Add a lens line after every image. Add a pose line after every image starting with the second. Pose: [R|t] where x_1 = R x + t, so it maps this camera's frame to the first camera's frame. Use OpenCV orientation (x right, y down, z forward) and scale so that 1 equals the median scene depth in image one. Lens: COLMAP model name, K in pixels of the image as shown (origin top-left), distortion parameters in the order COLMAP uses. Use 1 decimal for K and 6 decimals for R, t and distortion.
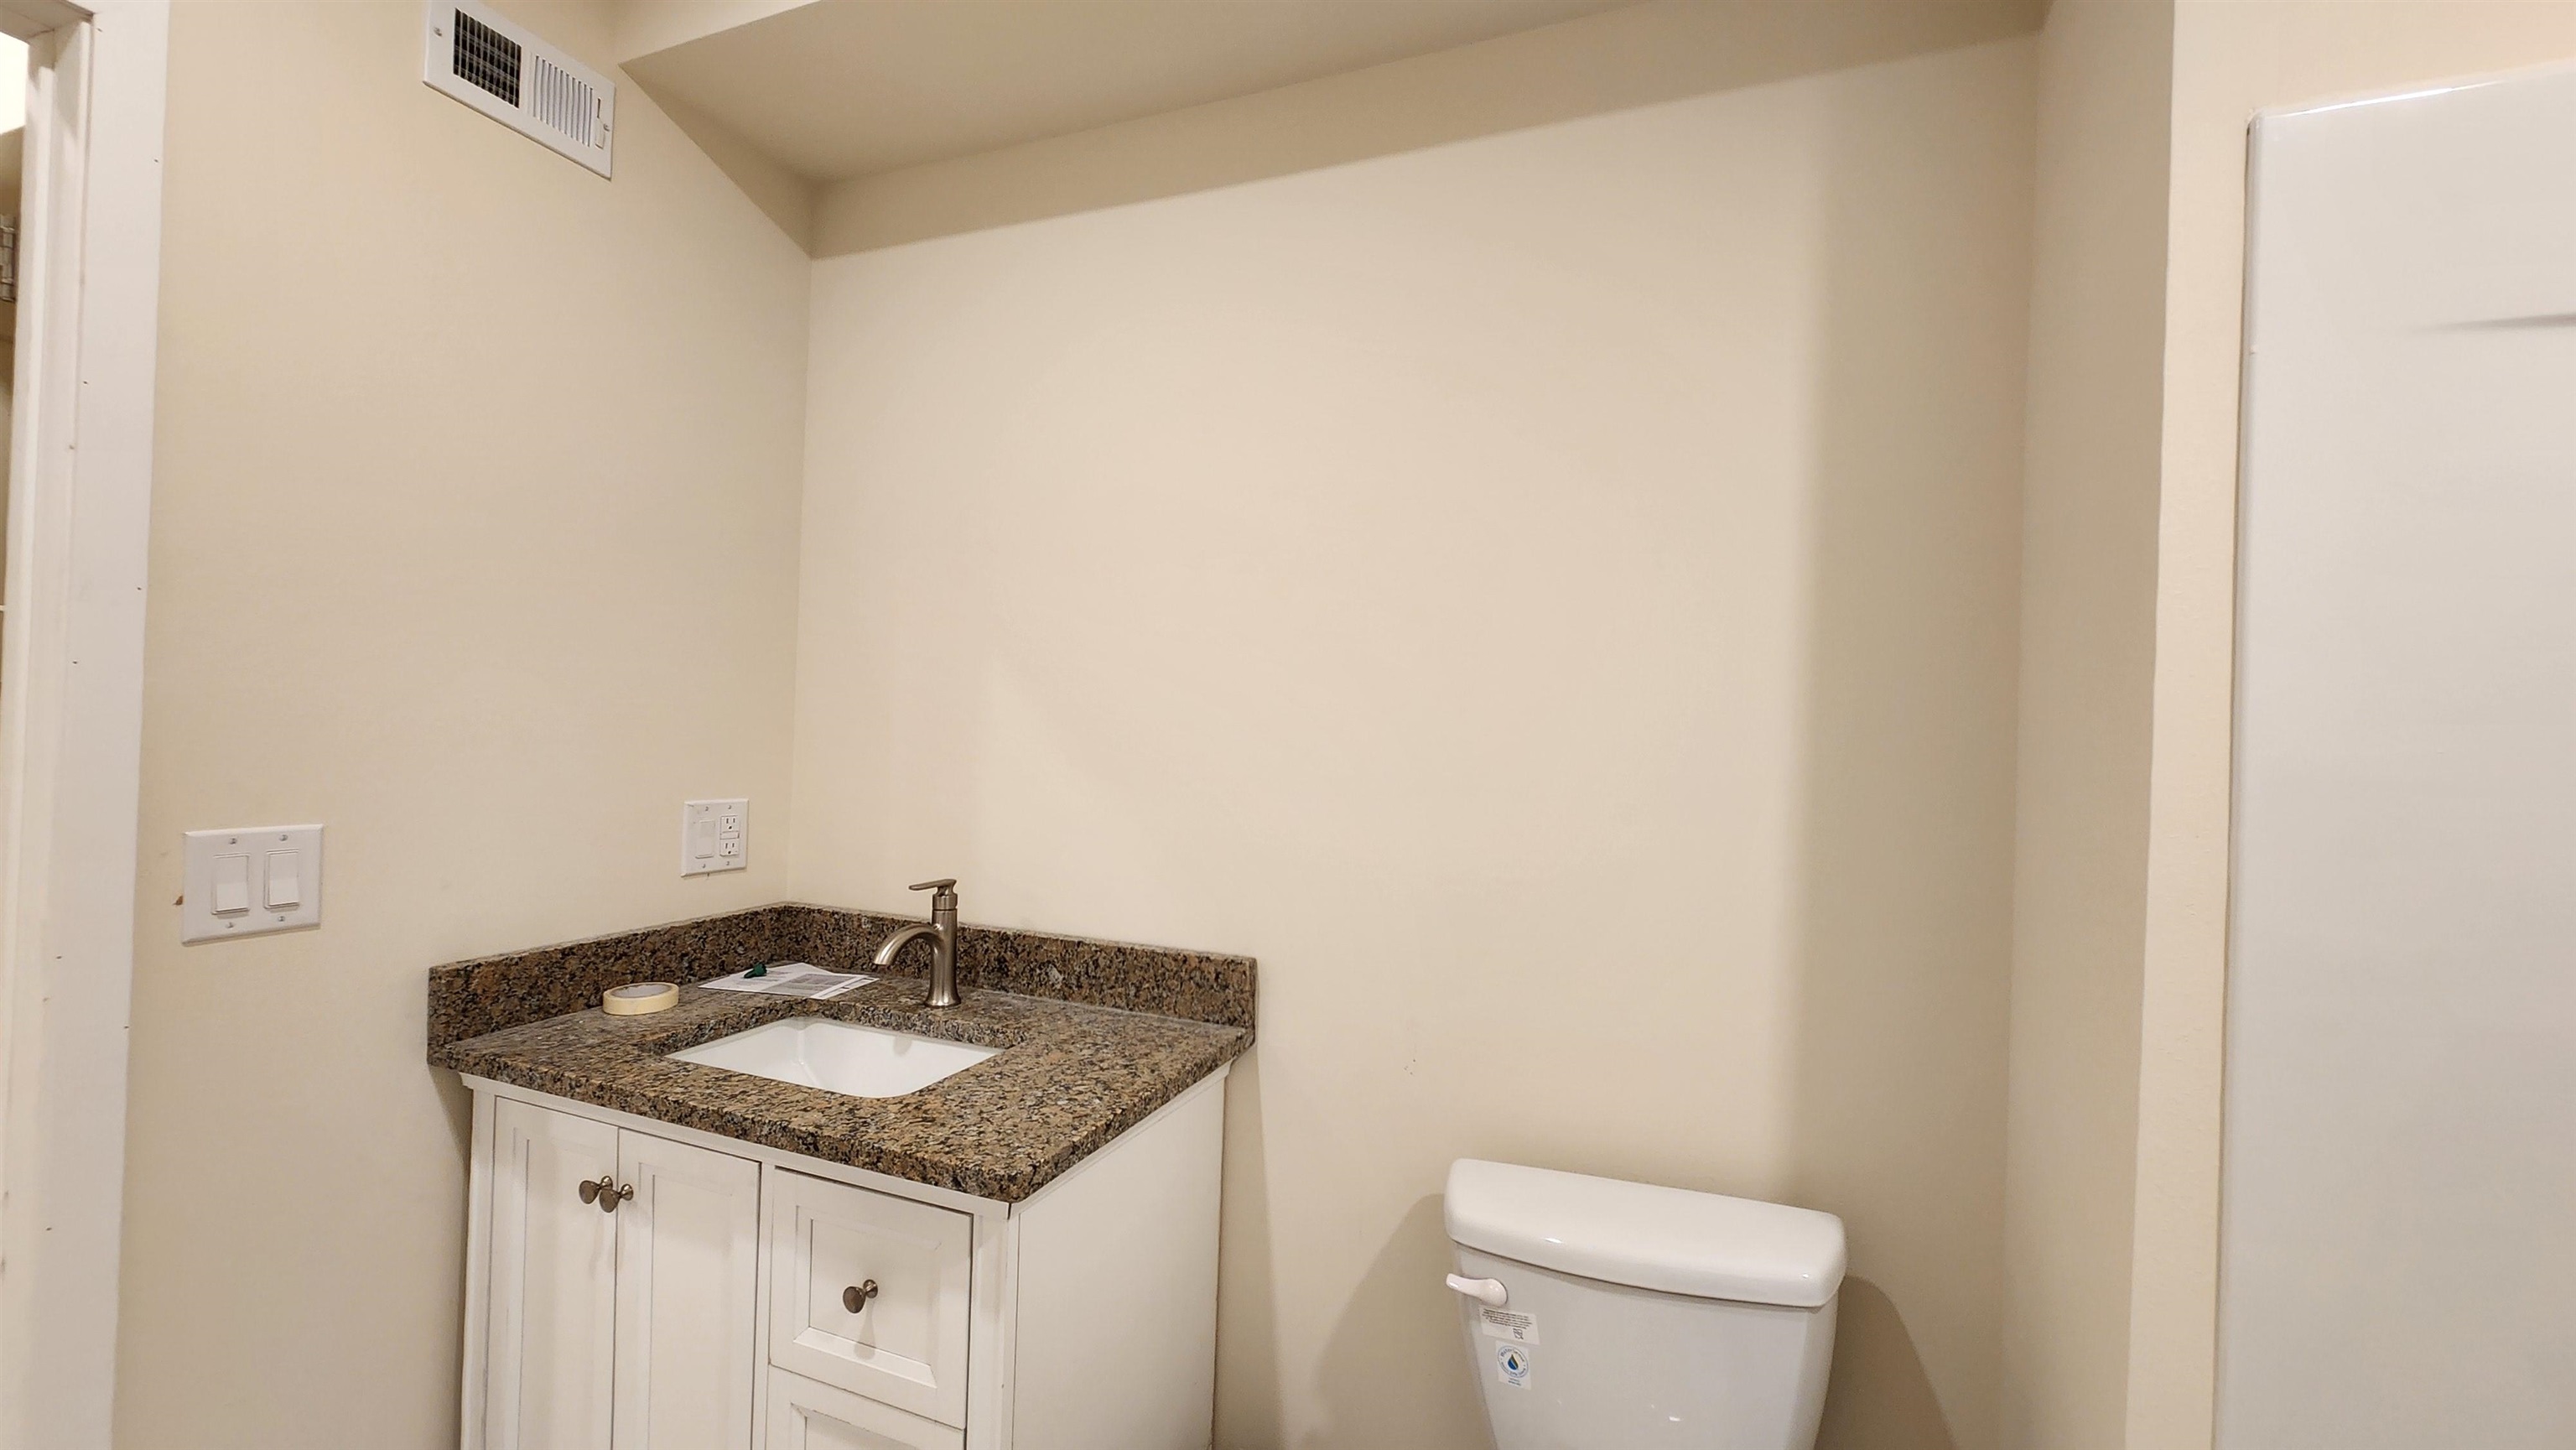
lens RADIAL K [[1067.6, 0, 1286.4], [0, 1067.6, 740.4], [0, 0, 1]] dist [-0.001518, -0.000071]
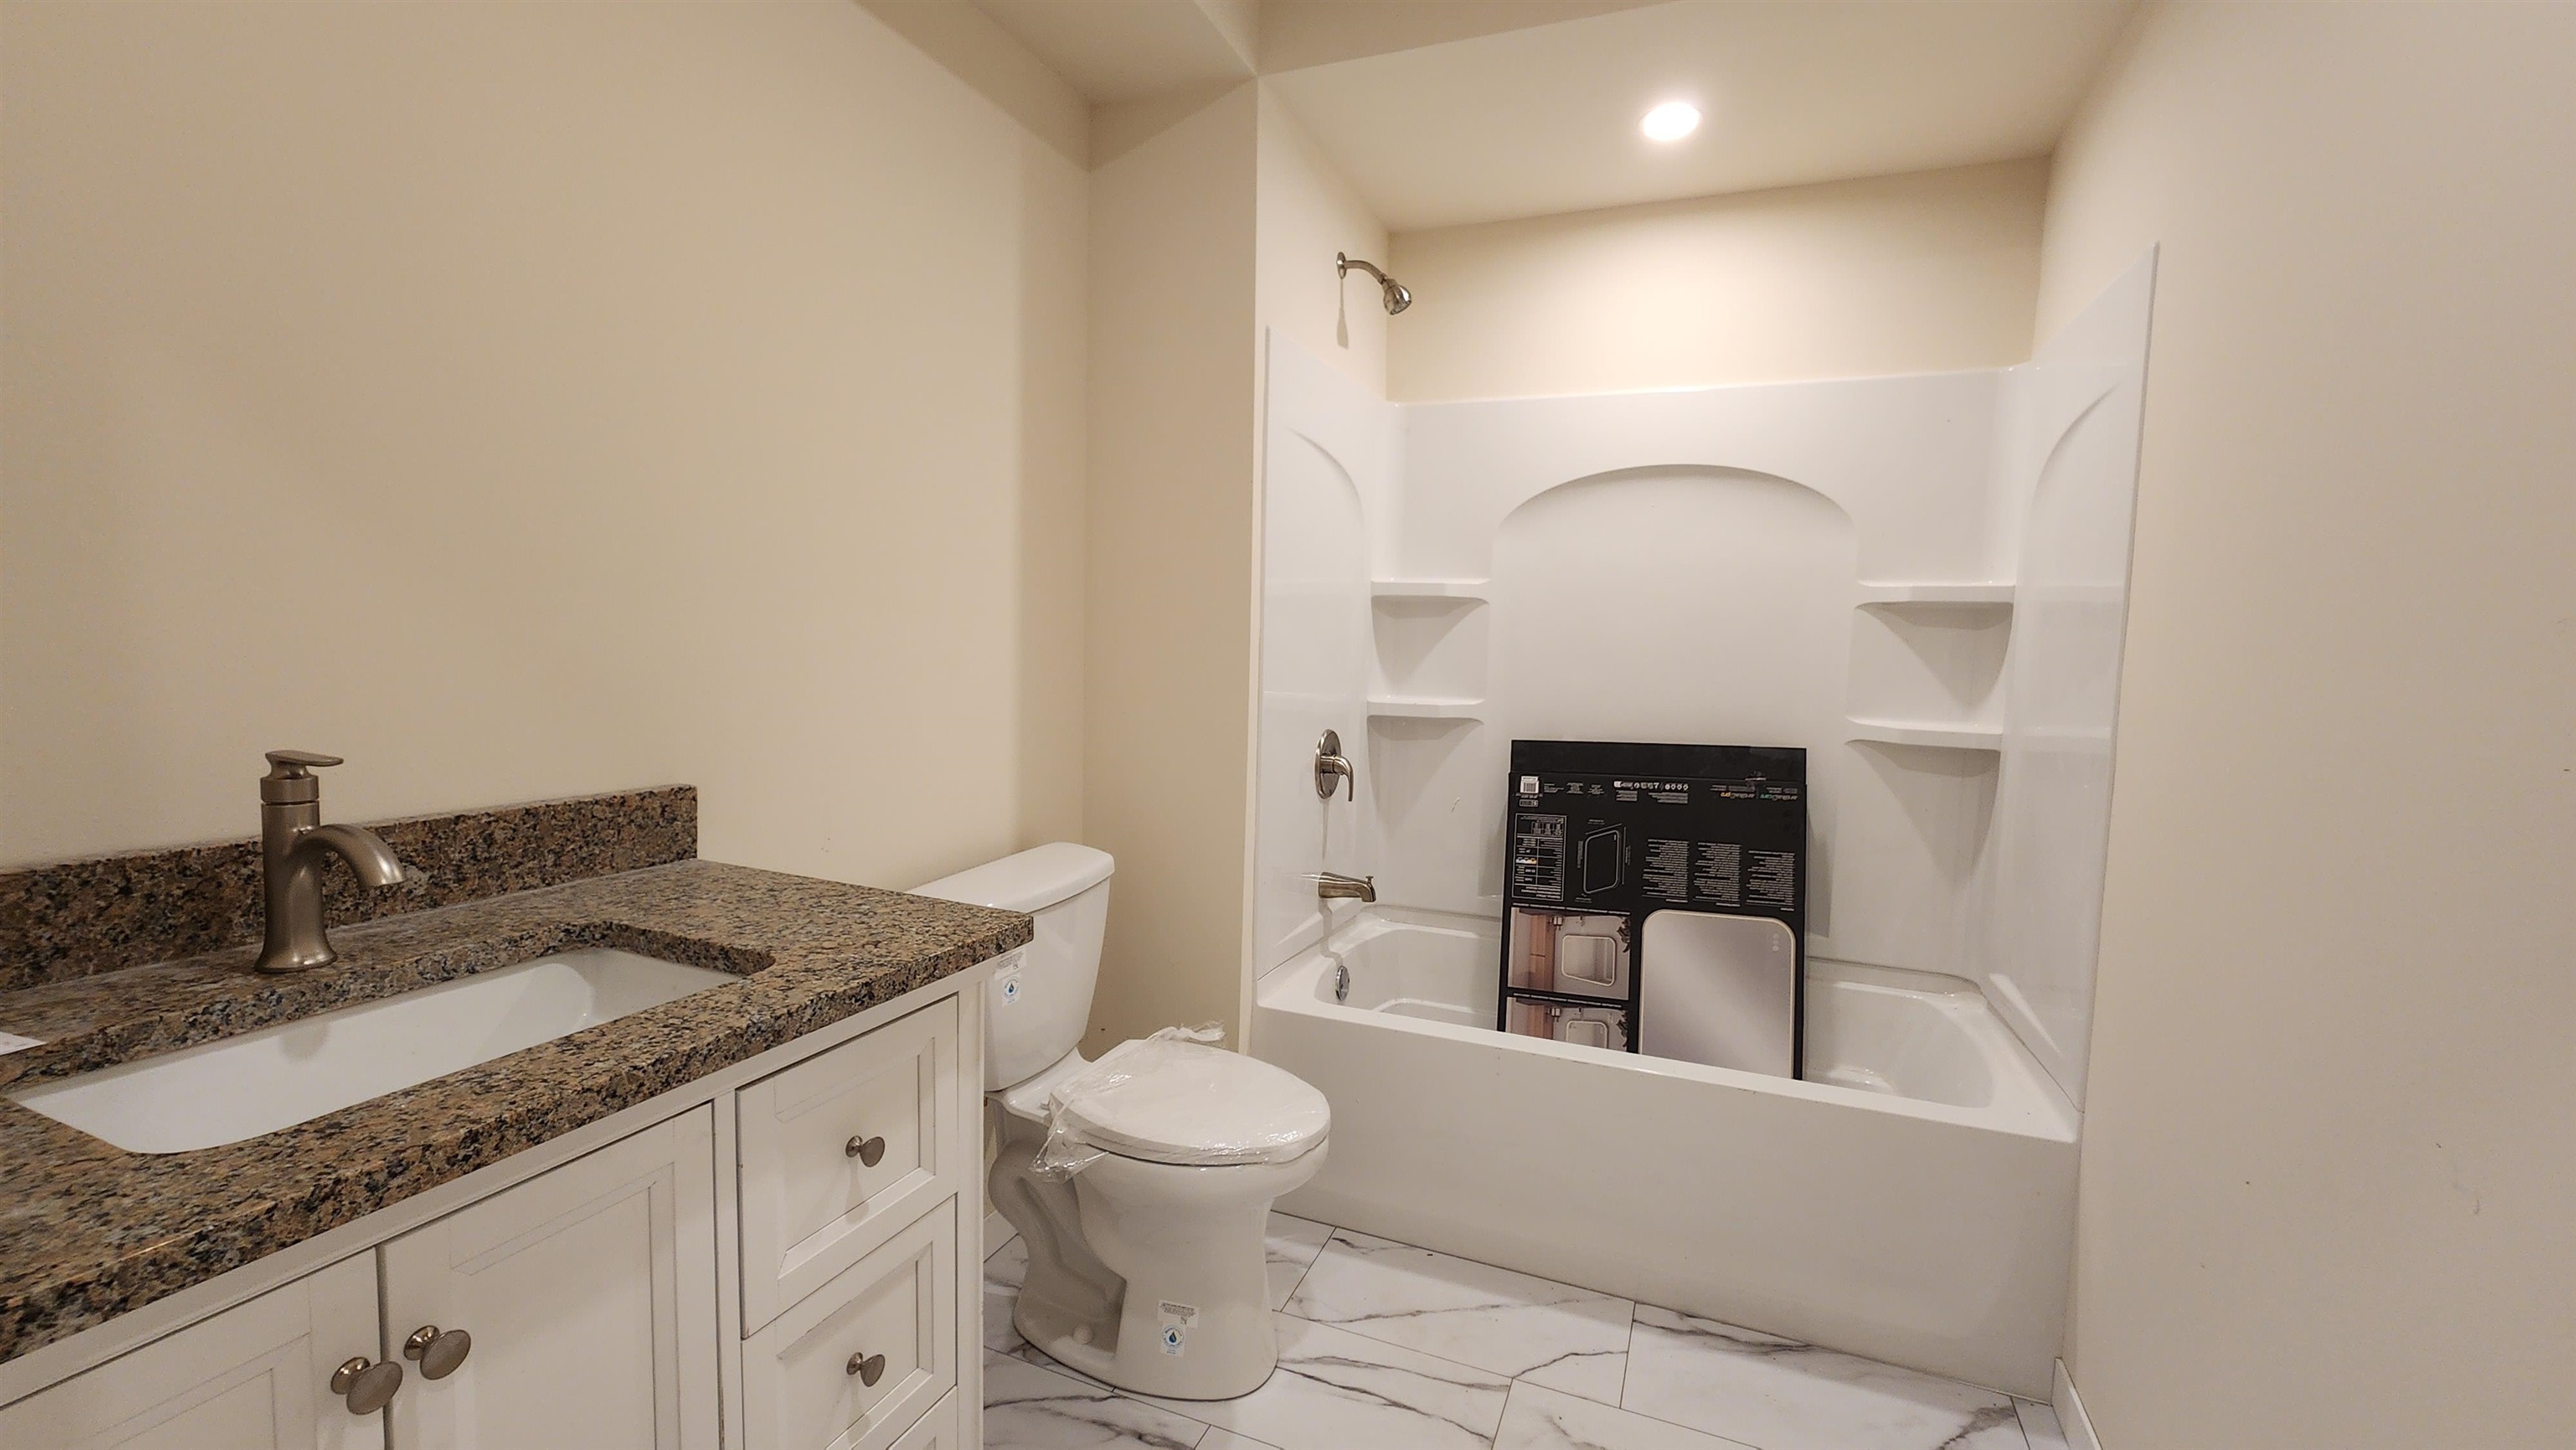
lens RADIAL K [[1081.4, 0, 1297.8], [0, 1081.4, 720.1], [0, 0, 1]] dist [0.000316, 0.000096]
pose [[-0.009197, -0.103339, 0.994604, -0.945719], [-0.021871, 0.994429, 0.103119, 0.042827], [-0.999719, -0.020804, -0.011406, 0.485244]]
